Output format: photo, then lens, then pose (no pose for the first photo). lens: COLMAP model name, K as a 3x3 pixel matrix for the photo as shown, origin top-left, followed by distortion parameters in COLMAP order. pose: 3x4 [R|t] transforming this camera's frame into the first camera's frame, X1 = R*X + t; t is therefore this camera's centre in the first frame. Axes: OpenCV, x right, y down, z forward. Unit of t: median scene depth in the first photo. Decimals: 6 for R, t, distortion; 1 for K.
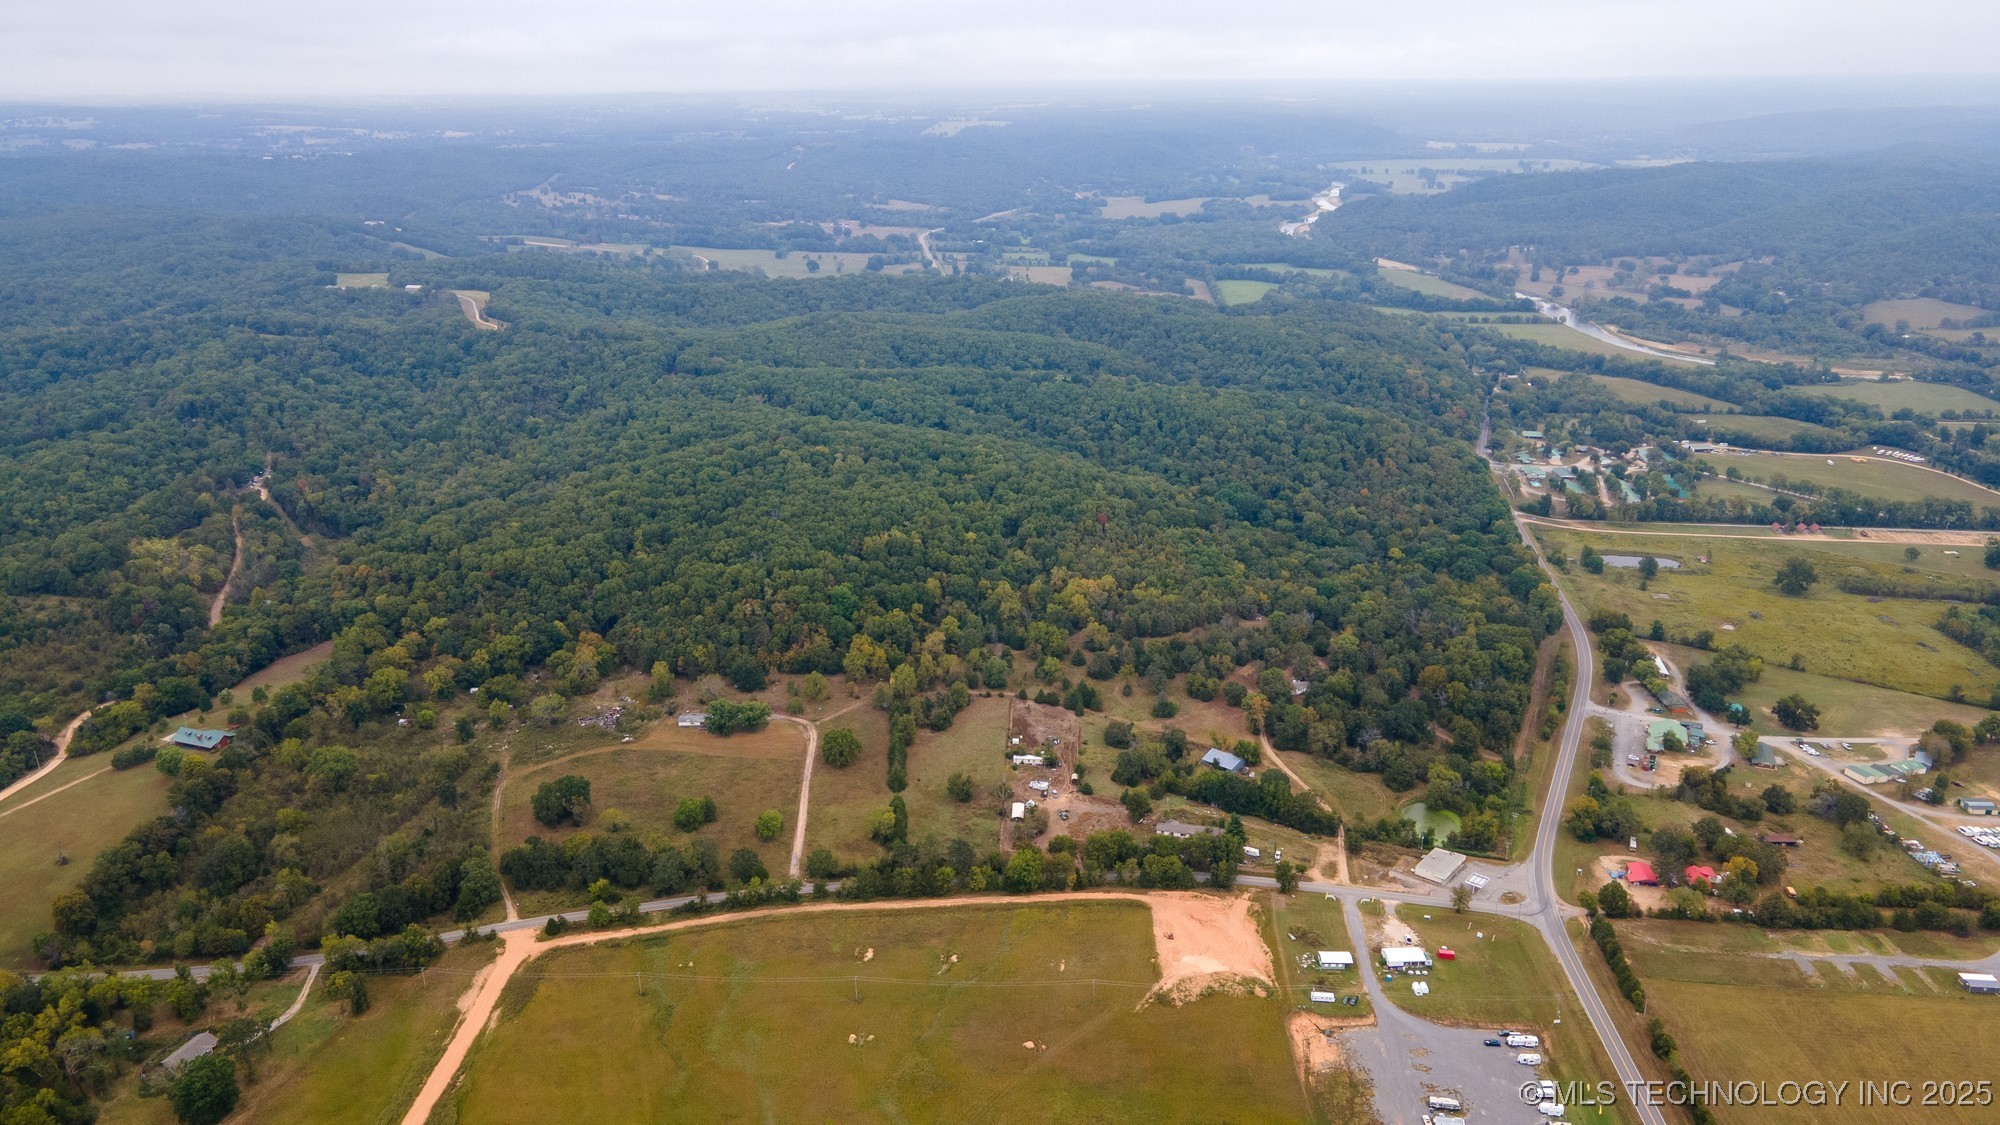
lens RADIAL K [[1463.4, 0, 1002.9], [0, 1463.4, 562.3], [0, 0, 1]] dist [0.020319, 0.044586]
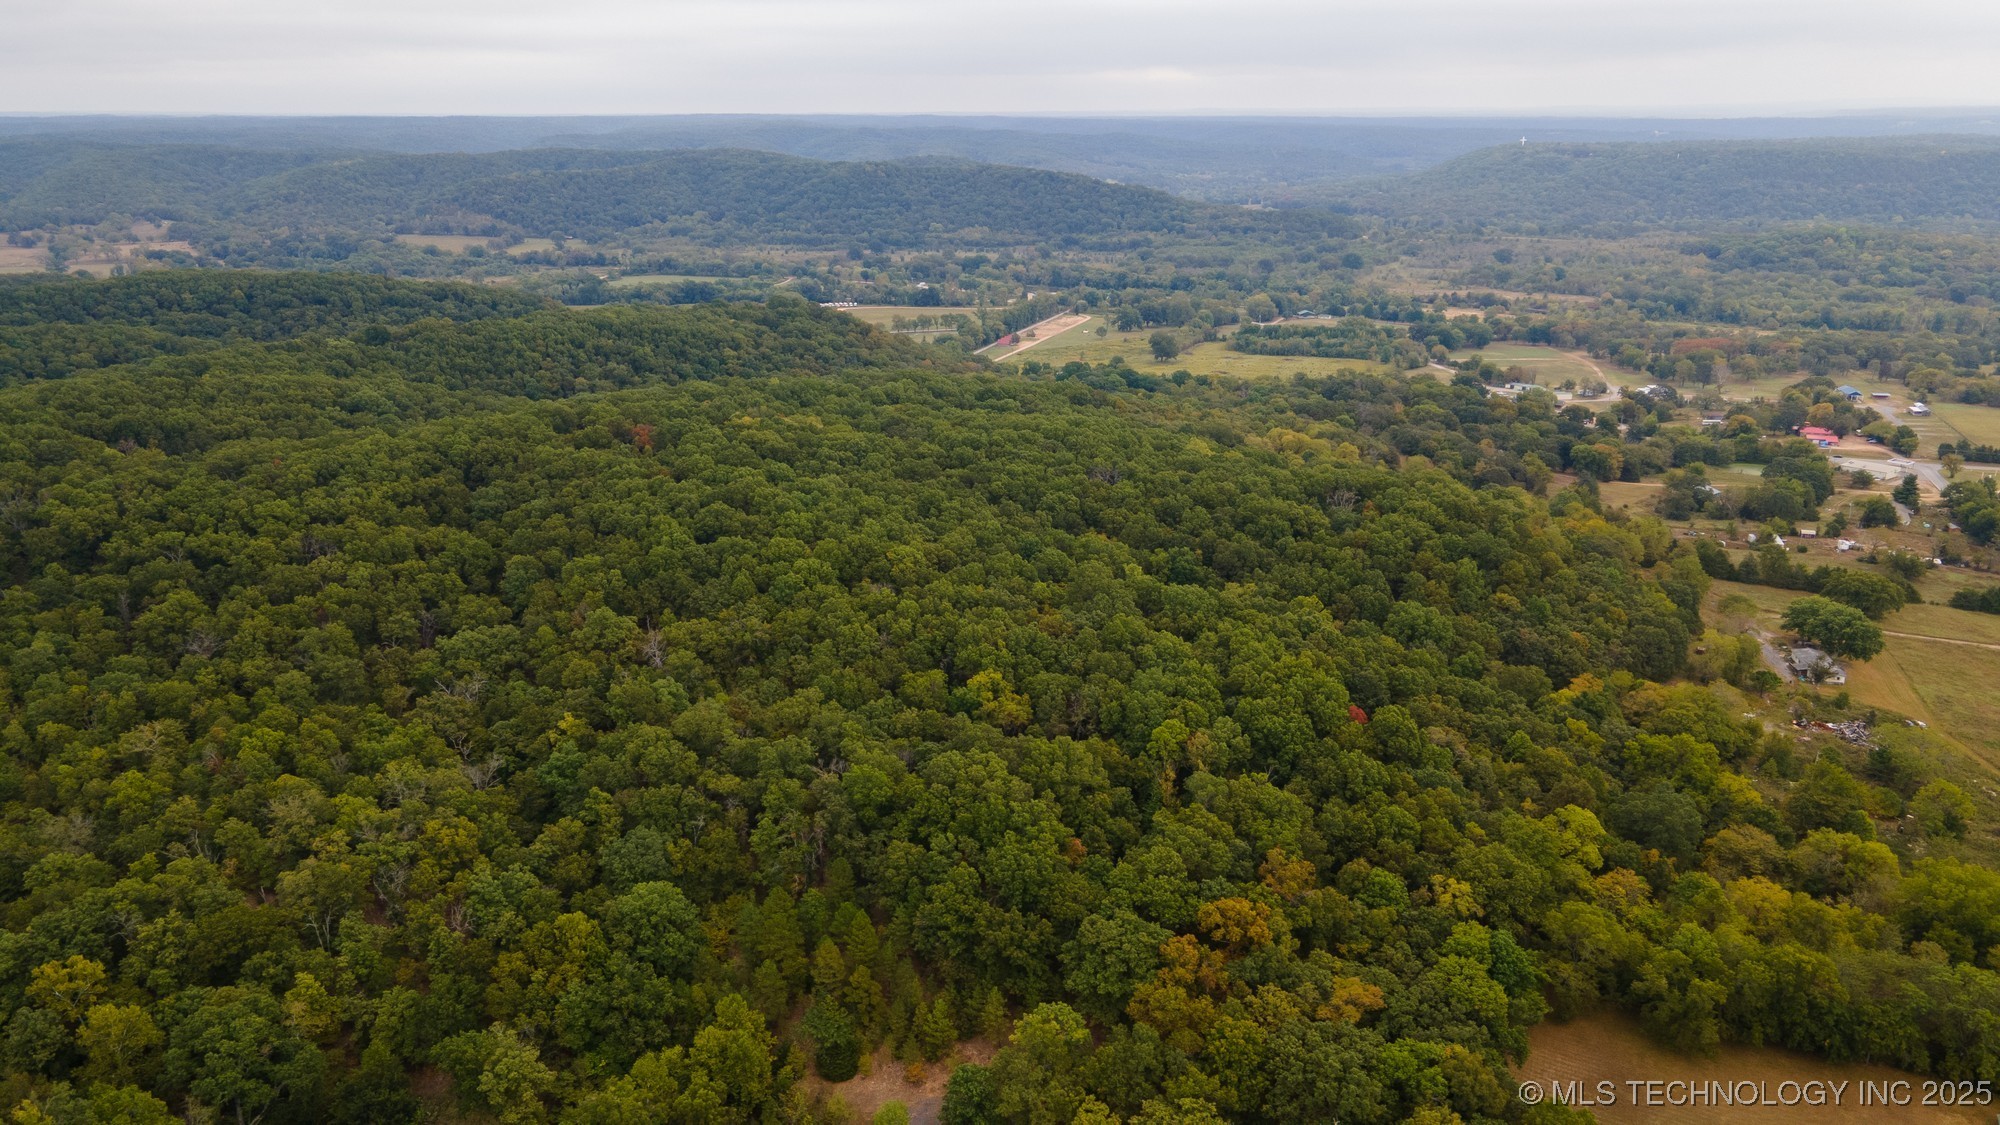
lens RADIAL K [[1463.4, 0, 1000.8], [0, 1463.4, 556.4], [0, 0, 1]] dist [0.020319, 0.044586]
pose [[0.235227, -0.286159, 0.928860, -0.622081], [0.316376, 0.926172, 0.205211, -0.118372], [-0.919007, 0.245598, 0.308395, 0.845715]]
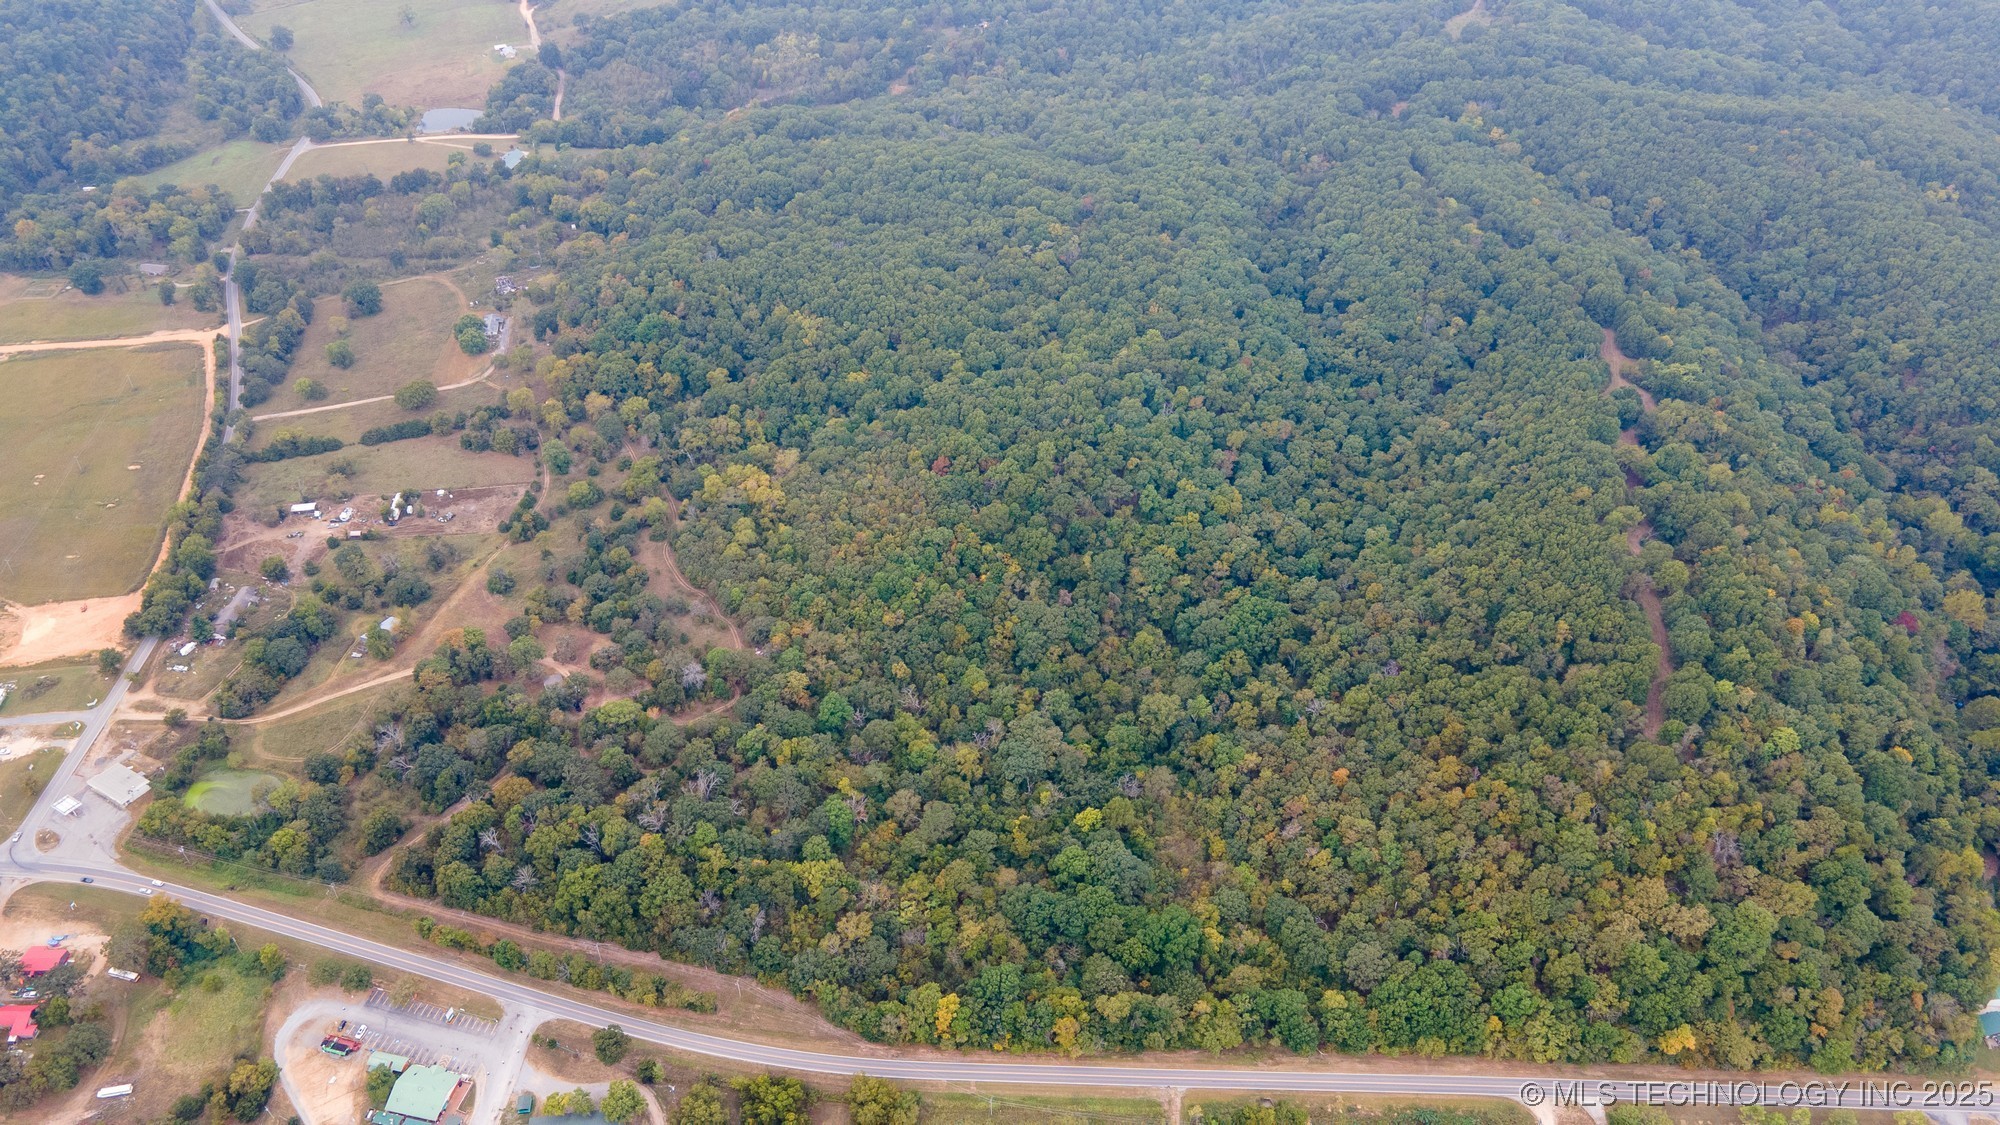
lens RADIAL K [[1463.4, 0, 1006.1], [0, 1463.4, 577.2], [0, 0, 1]] dist [0.020319, 0.044586]
pose [[0.138088, 0.640382, -0.755541, 0.686284], [-0.320308, 0.750729, 0.577761, -0.436068], [0.937195, 0.162224, 0.308786, 0.808043]]
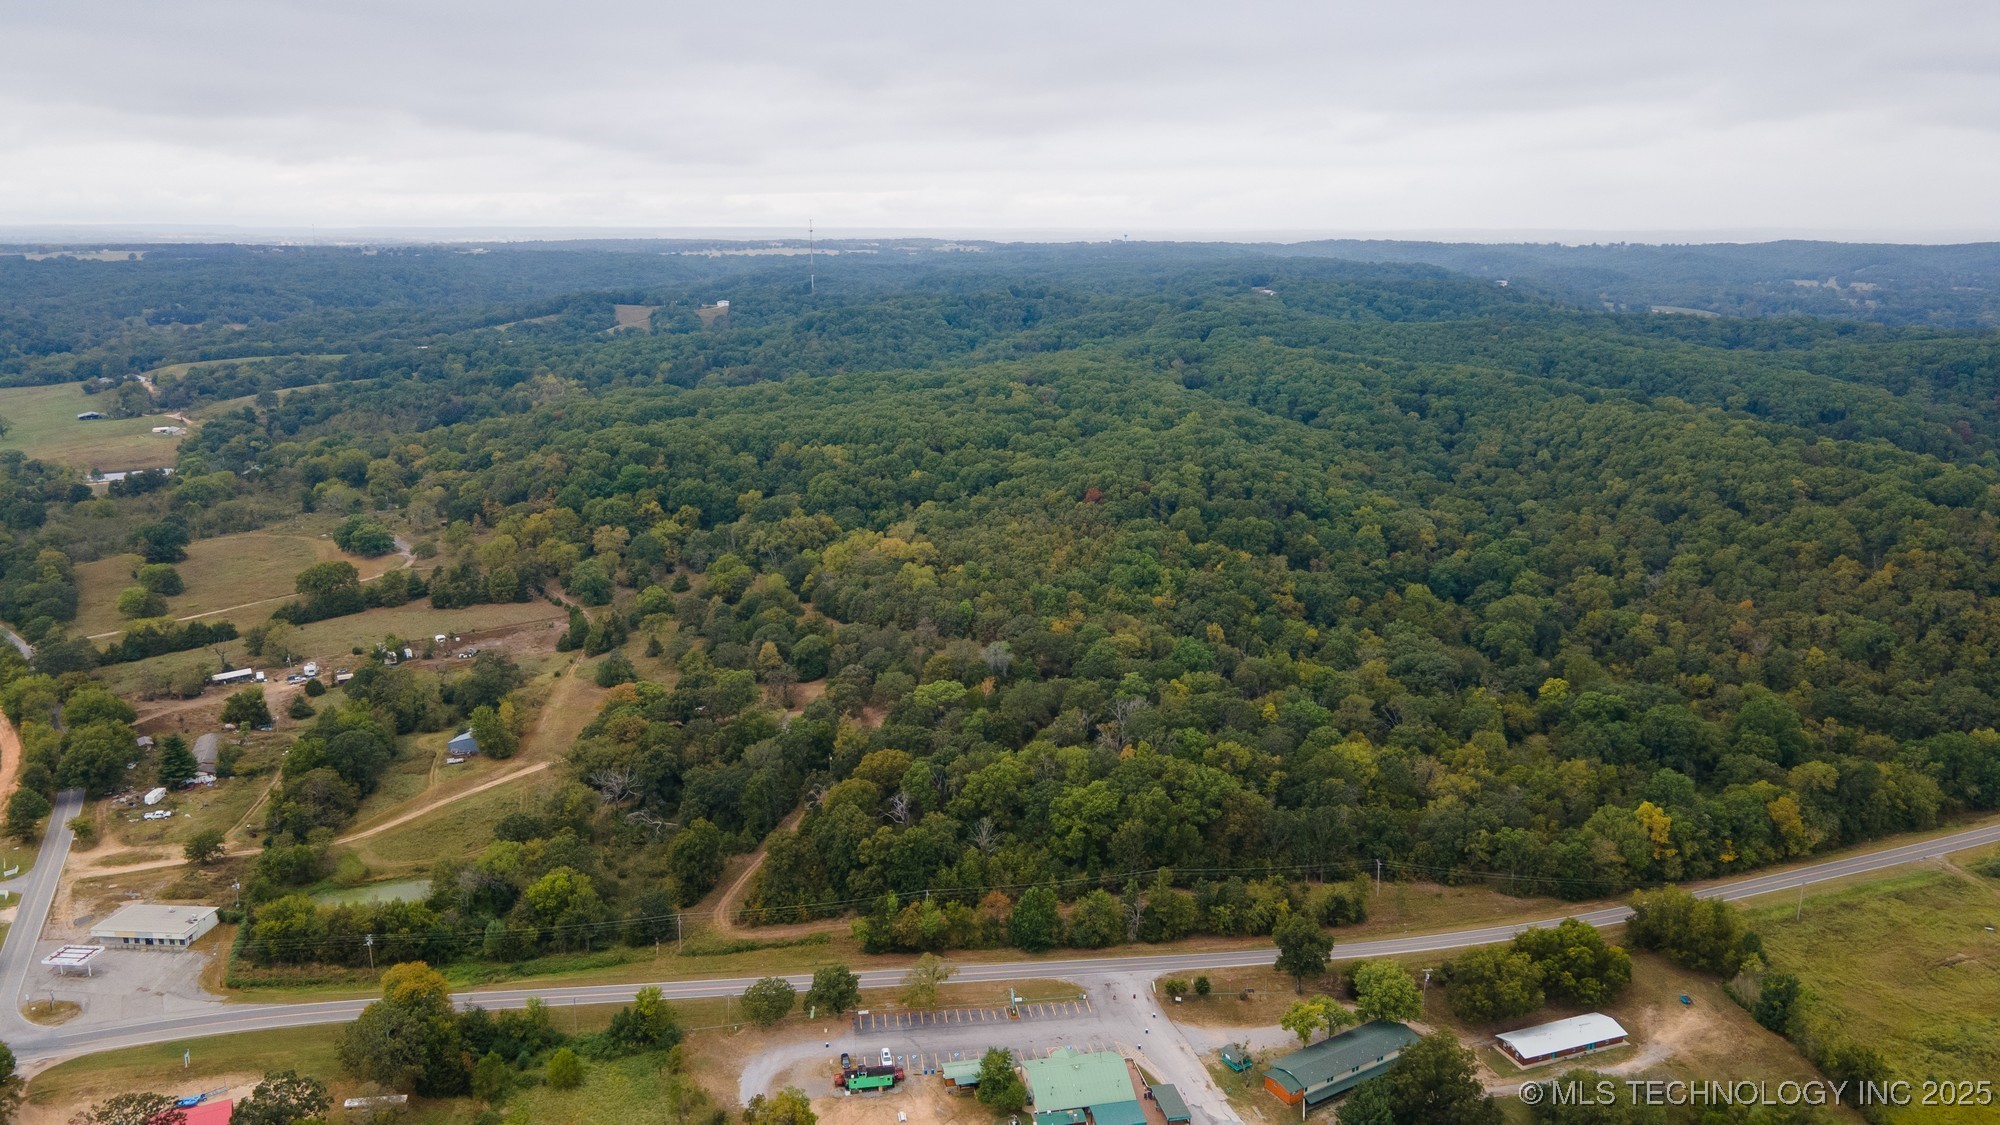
lens RADIAL K [[1463.4, 0, 1003.3], [0, 1463.4, 553.7], [0, 0, 1]] dist [0.020319, 0.044586]
pose [[0.549775, 0.187651, -0.813962, 0.584390], [-0.269504, 0.962177, 0.039789, -0.020132], [0.790642, 0.197491, 0.579554, 0.594929]]
